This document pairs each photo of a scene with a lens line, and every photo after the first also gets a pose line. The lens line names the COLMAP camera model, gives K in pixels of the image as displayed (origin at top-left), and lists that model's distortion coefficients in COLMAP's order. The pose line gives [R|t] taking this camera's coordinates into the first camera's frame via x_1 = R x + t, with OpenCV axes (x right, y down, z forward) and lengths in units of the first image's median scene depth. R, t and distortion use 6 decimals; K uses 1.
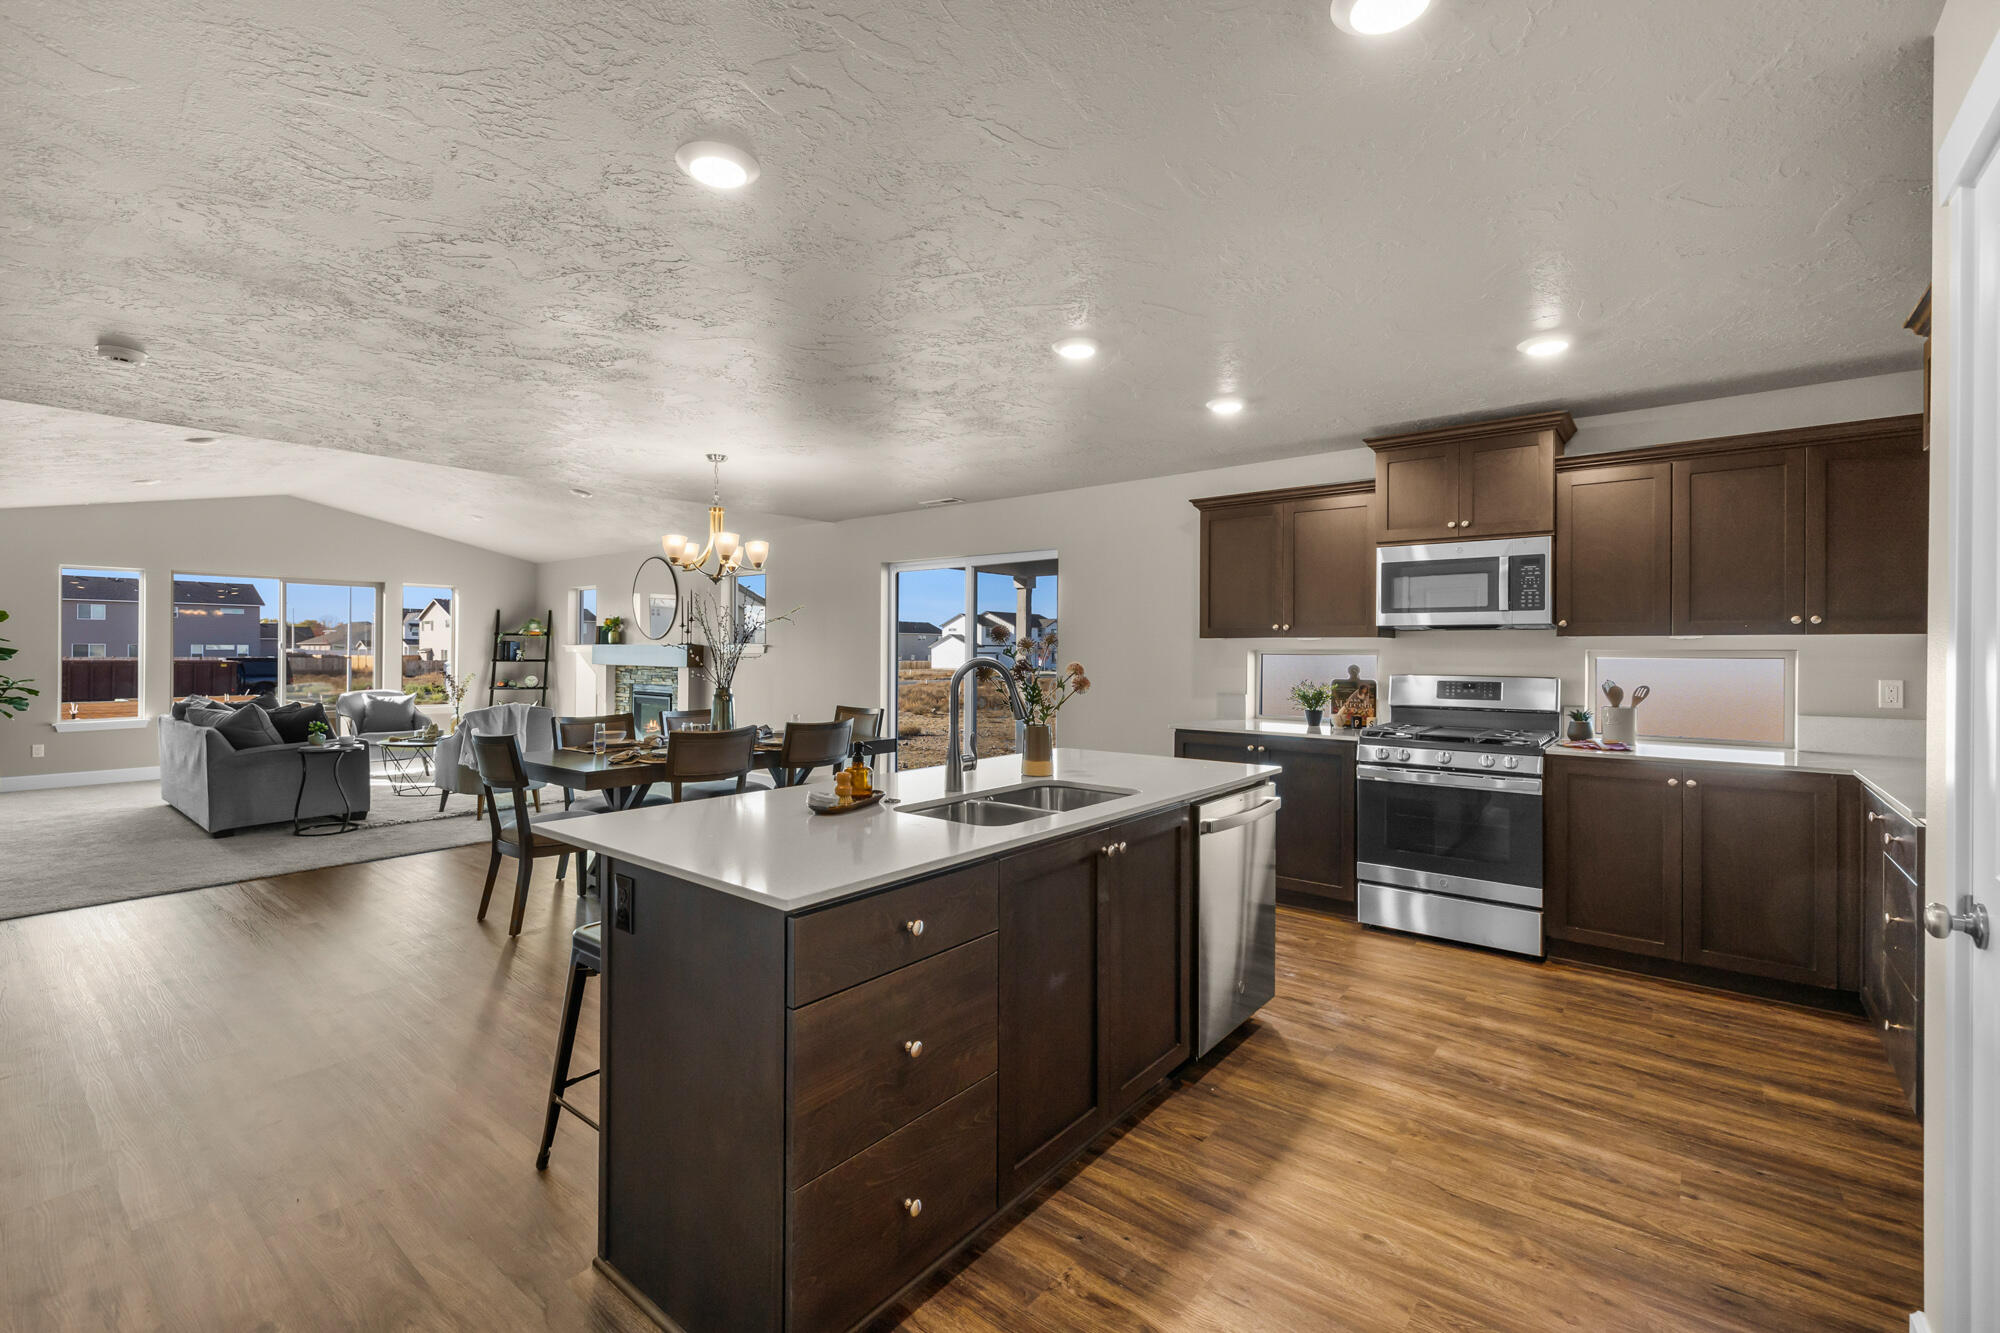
lens RADIAL K [[854.4, 0, 1005.7], [0, 854.4, 655.6], [0, 0, 1]] dist [0.000886, 0.000076]
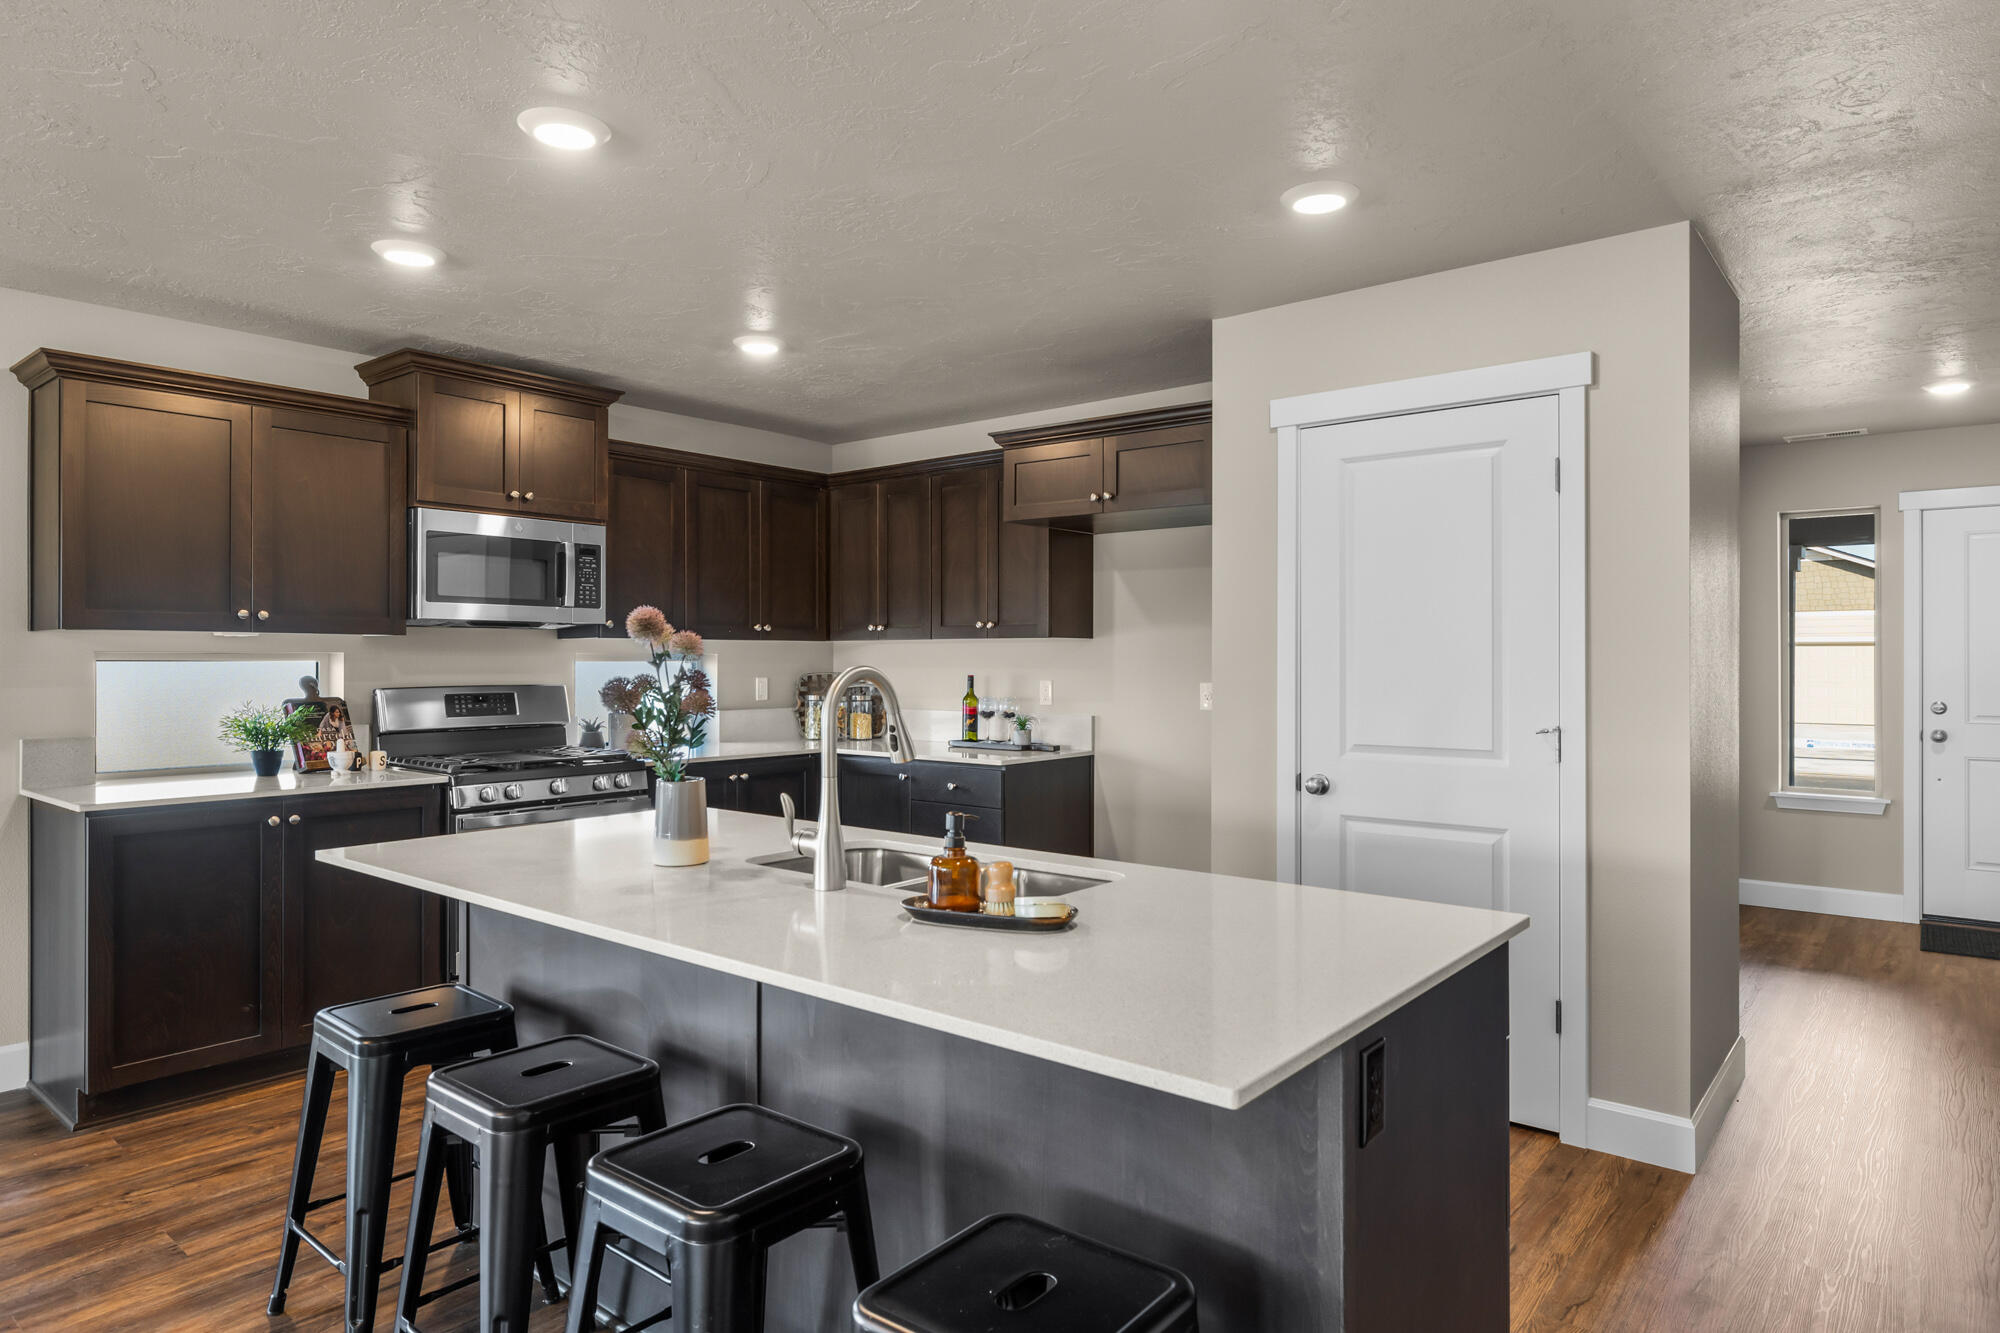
lens RADIAL K [[1164.7, 0, 1002.2], [0, 1164.7, 659.2], [0, 0, 1]] dist [0.001332, -0.000054]
pose [[-0.008669, -0.000570, 0.999962, -0.535722], [0.008159, 0.999967, 0.000641, 0.002263], [-0.999929, 0.008164, -0.008664, 0.538112]]
